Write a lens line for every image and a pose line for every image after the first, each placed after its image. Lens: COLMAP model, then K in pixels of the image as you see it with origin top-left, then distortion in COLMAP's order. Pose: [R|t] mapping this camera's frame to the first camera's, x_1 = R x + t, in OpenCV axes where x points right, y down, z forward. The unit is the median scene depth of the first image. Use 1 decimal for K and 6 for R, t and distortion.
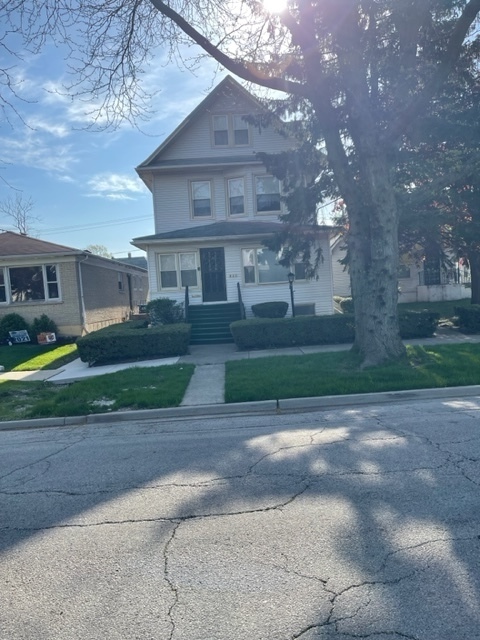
lens RADIAL K [[483.3, 0, 240.0], [0, 483.3, 320.0], [0, 0, 1]] dist [0.023040, -0.003204]
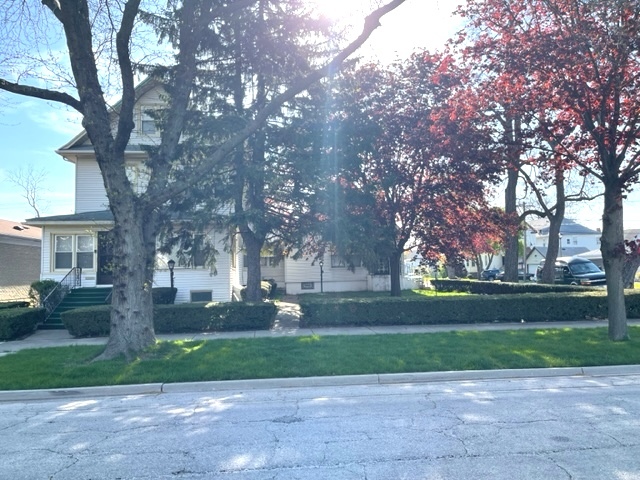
lens RADIAL K [[483.3, 0, 320.0], [0, 483.3, 240.0], [0, 0, 1]] dist [0.023040, -0.003204]
pose [[0.997576, 0.046458, 0.051796, 0.331686], [-0.039884, 0.991798, -0.121432, -0.025080], [-0.057013, 0.119072, 0.991247, -0.036393]]
